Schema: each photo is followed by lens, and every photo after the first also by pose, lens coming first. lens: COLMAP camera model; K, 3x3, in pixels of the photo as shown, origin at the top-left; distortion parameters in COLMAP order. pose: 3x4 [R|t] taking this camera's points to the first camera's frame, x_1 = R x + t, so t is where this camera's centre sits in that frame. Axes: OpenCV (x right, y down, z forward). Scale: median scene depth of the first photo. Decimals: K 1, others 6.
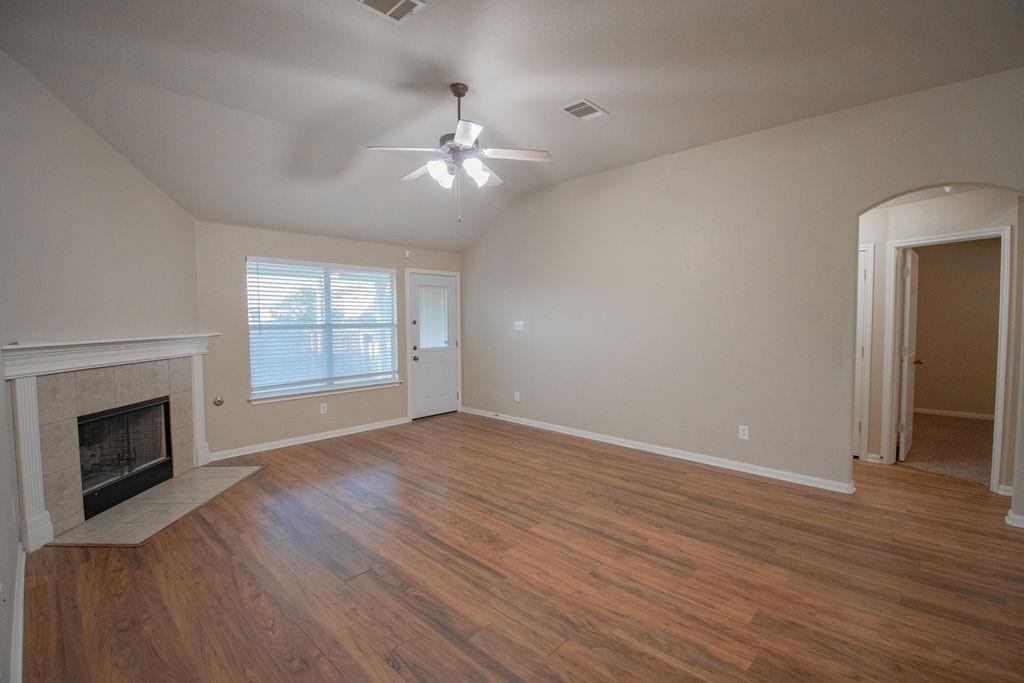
lens RADIAL K [[451.5, 0, 512.7], [0, 451.5, 339.1], [0, 0, 1]] dist [0.024704, -0.027622]
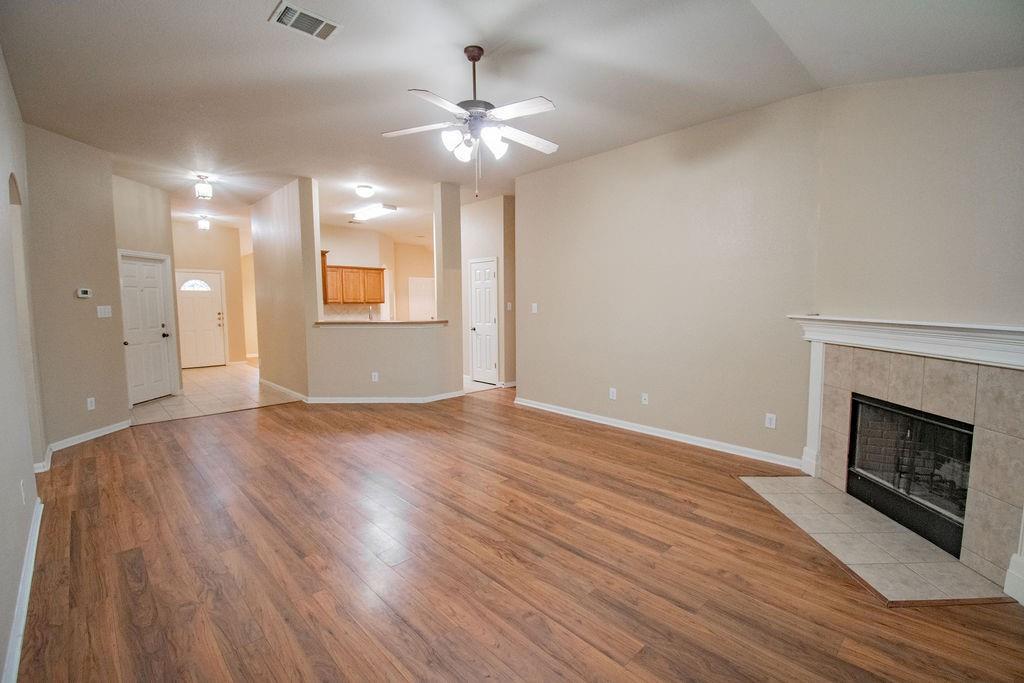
lens RADIAL K [[451.5, 0, 512.7], [0, 451.5, 339.1], [0, 0, 1]] dist [0.024704, -0.027622]
pose [[-0.998632, 0.006024, 0.051932, -0.232727], [0.012726, 0.991470, 0.129714, -0.084496], [-0.050708, 0.130197, -0.990191, 1.919997]]
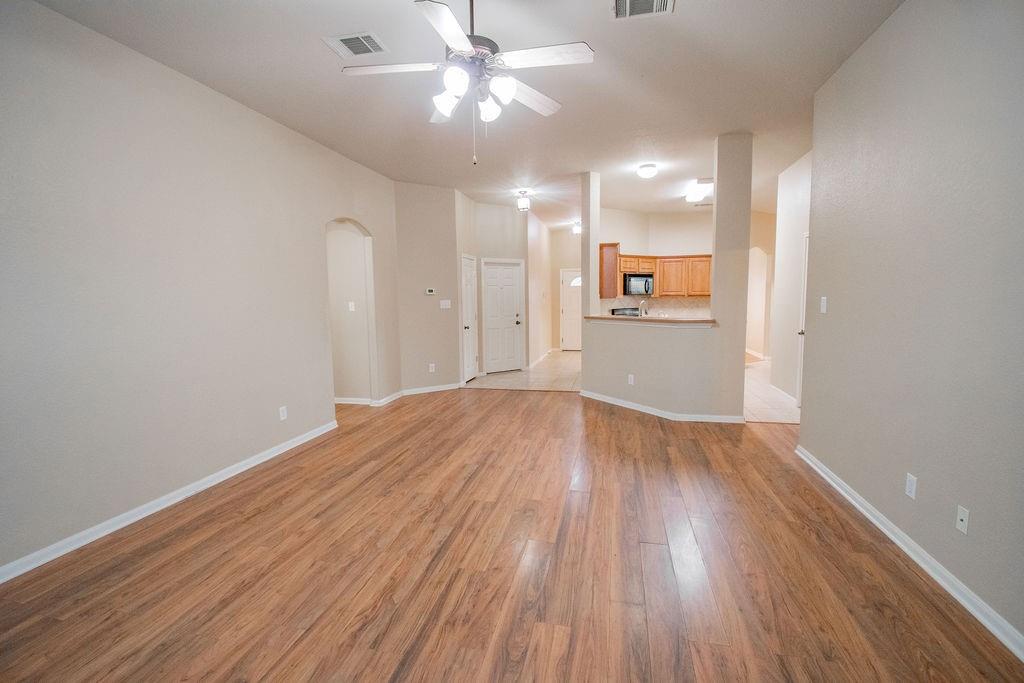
lens RADIAL K [[451.5, 0, 512.7], [0, 451.5, 339.1], [0, 0, 1]] dist [0.024704, -0.027622]
pose [[-0.505657, -0.067480, 0.860092, -0.777273], [0.057161, 0.992125, 0.111444, -0.054682], [-0.860839, 0.105516, -0.497818, 1.311187]]
